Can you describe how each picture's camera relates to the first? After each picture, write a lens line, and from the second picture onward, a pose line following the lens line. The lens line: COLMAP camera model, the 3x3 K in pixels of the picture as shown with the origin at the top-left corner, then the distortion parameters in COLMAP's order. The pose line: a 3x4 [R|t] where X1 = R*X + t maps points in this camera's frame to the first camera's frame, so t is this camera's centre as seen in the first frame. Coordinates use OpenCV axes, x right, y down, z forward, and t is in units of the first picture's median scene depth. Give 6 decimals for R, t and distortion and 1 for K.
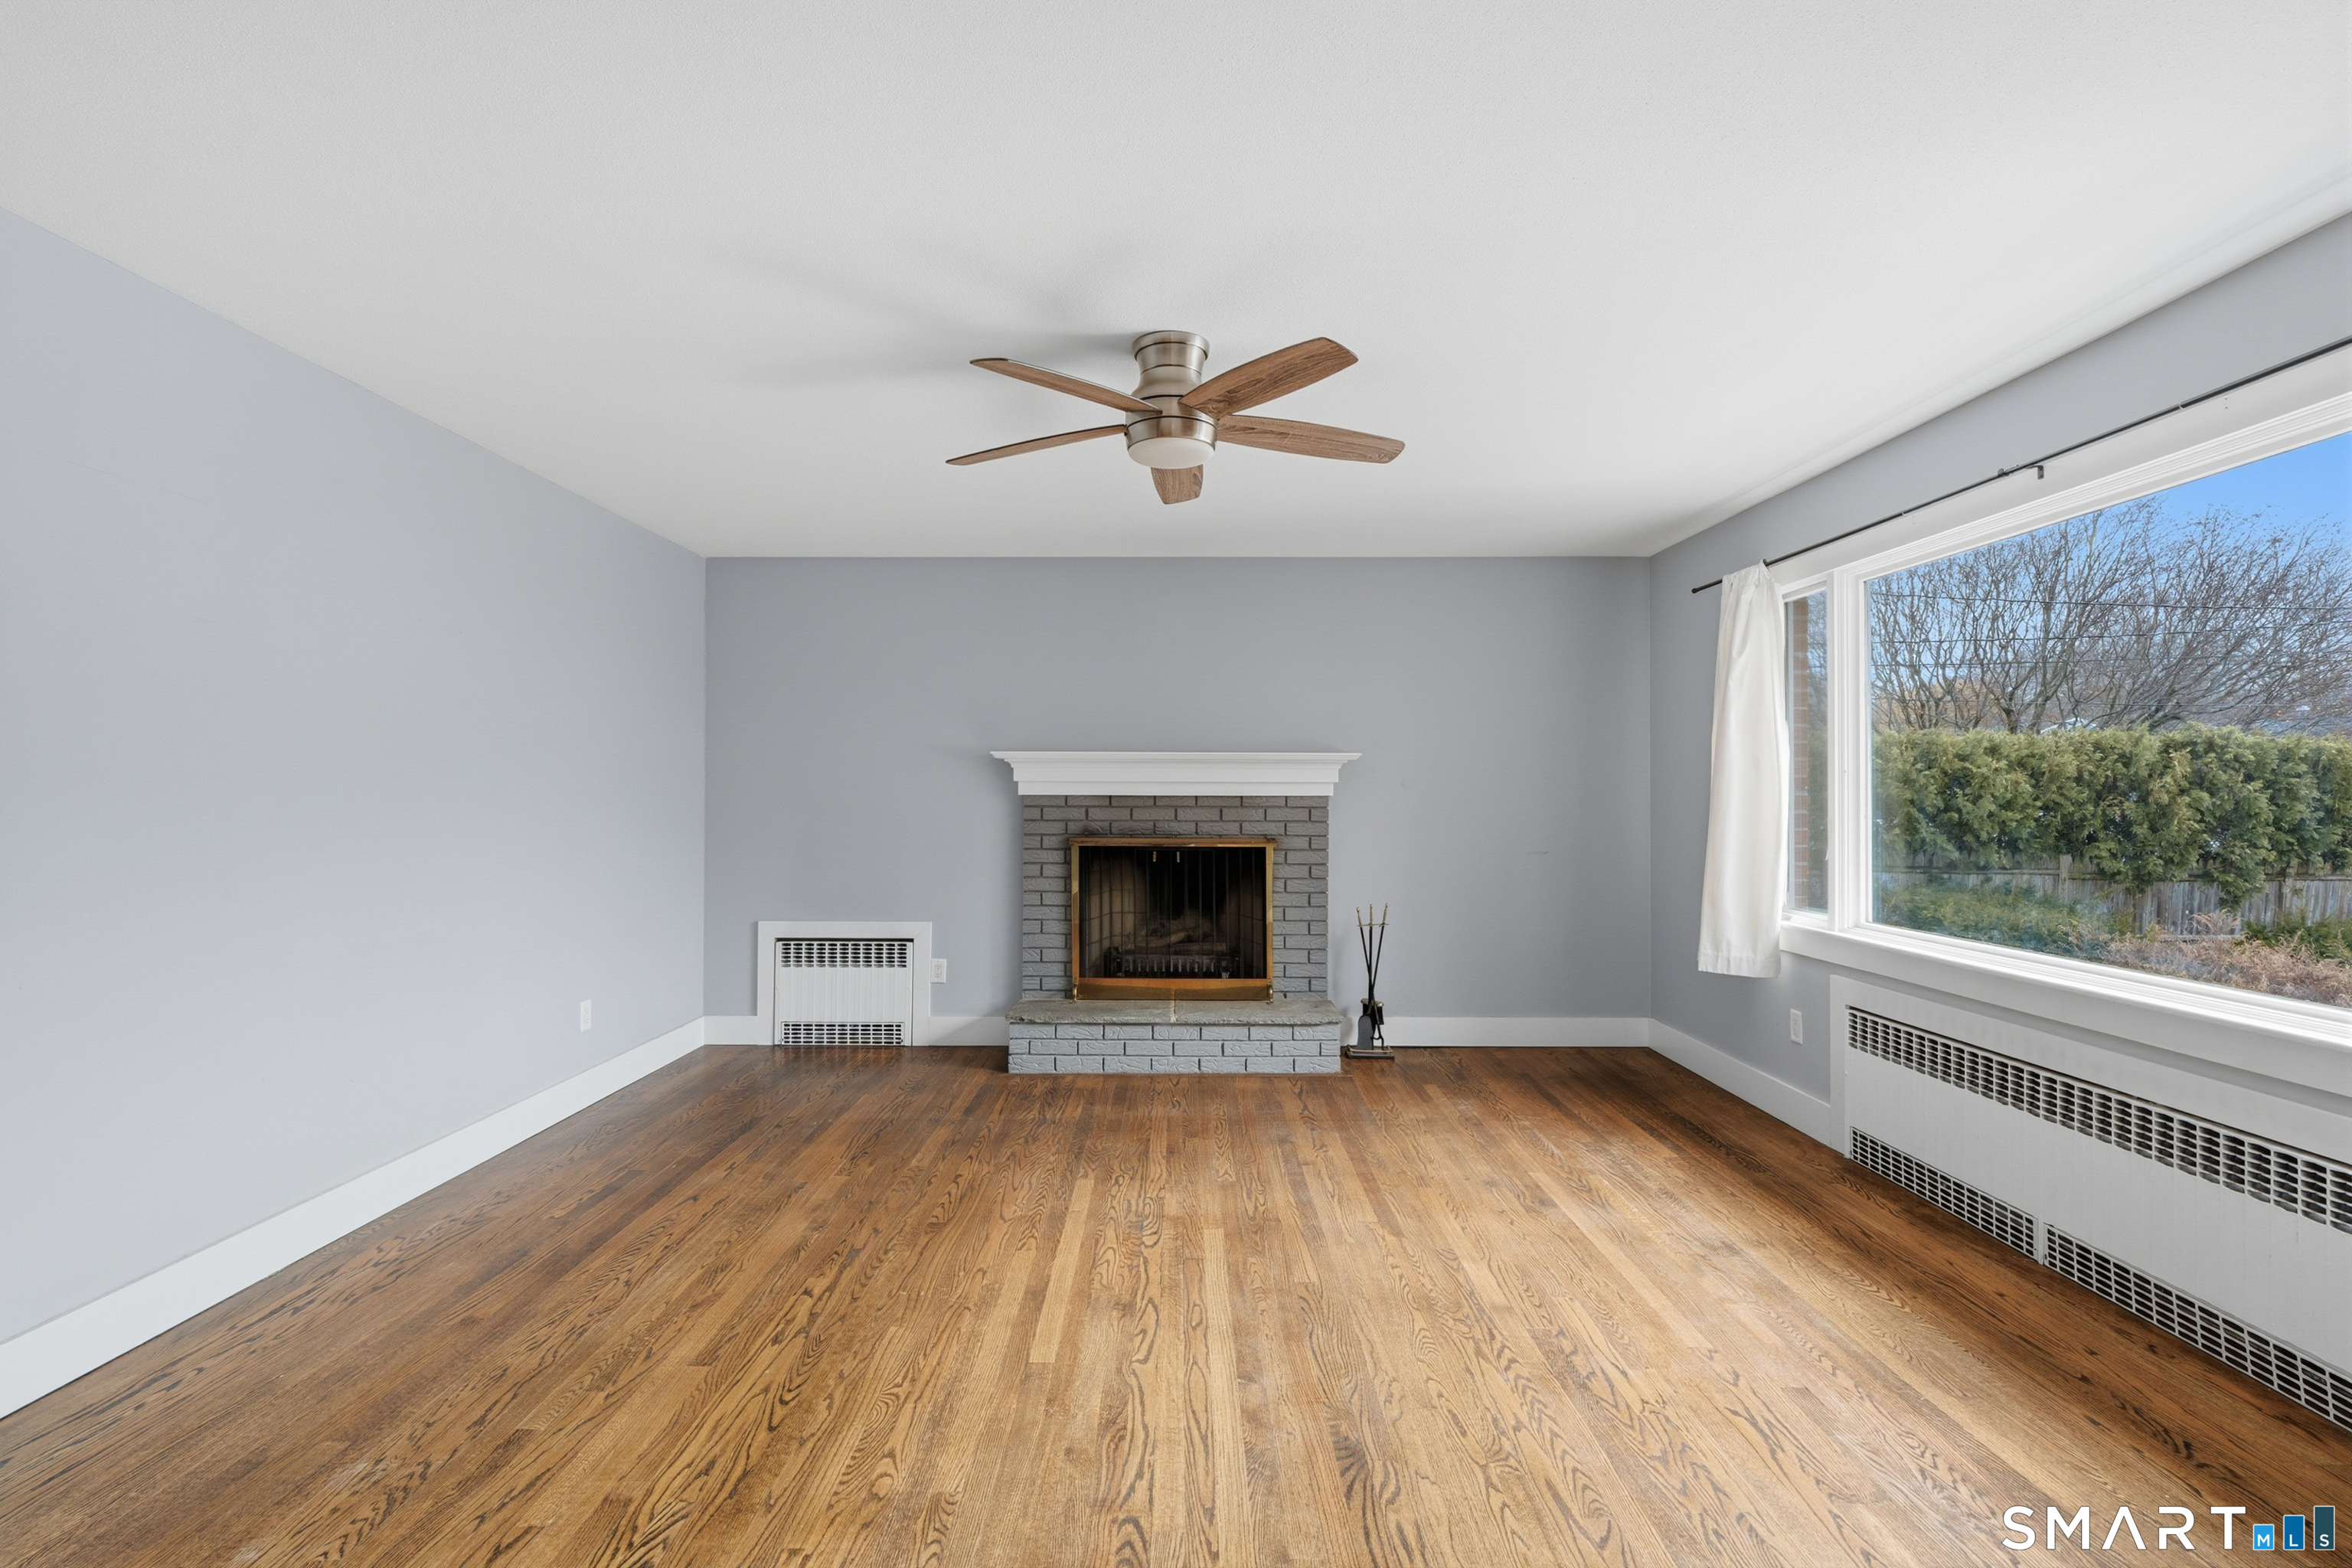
lens RADIAL K [[1138.0, 0, 1177.4], [0, 1138.0, 785.2], [0, 0, 1]] dist [0.000843, 0.000272]
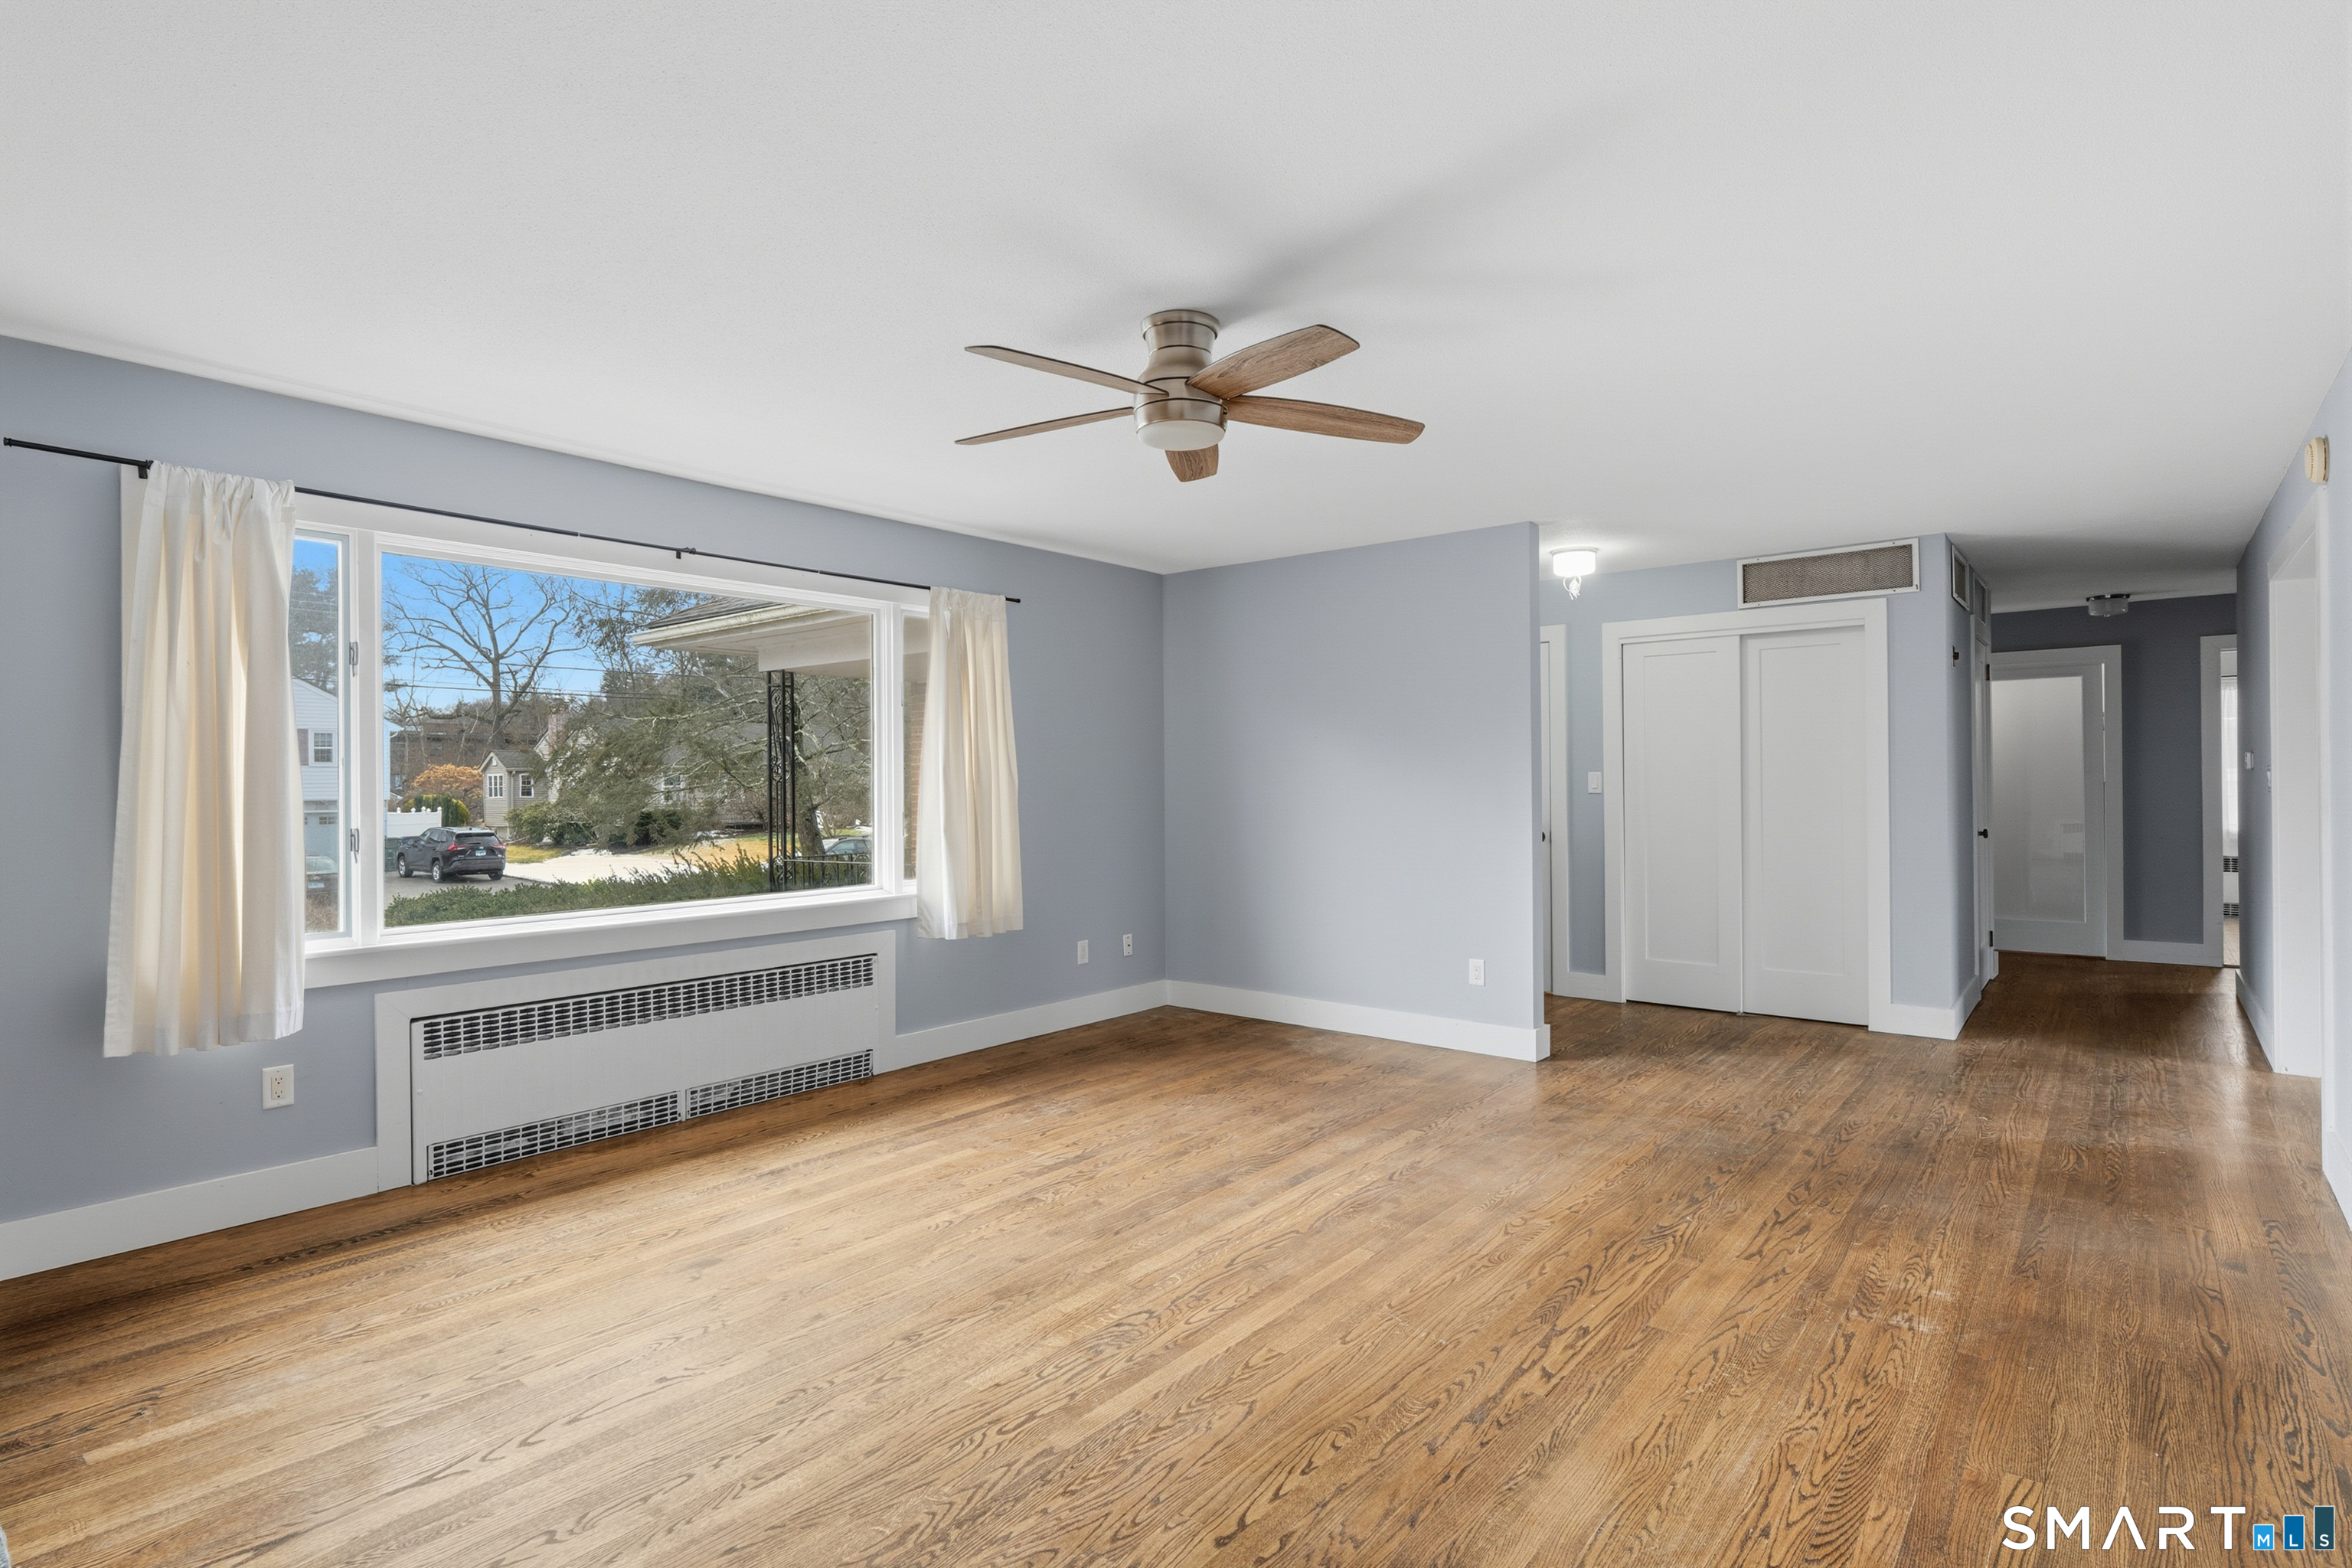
lens RADIAL K [[1196.8, 0, 1176.2], [0, 1196.8, 767.8], [0, 0, 1]] dist [0.000809, -0.001211]
pose [[-0.782150, 0.009908, 0.623012, -0.717566], [0.001329, 0.999898, -0.014234, 0.010448], [-0.623089, -0.010305, -0.782083, 2.011662]]
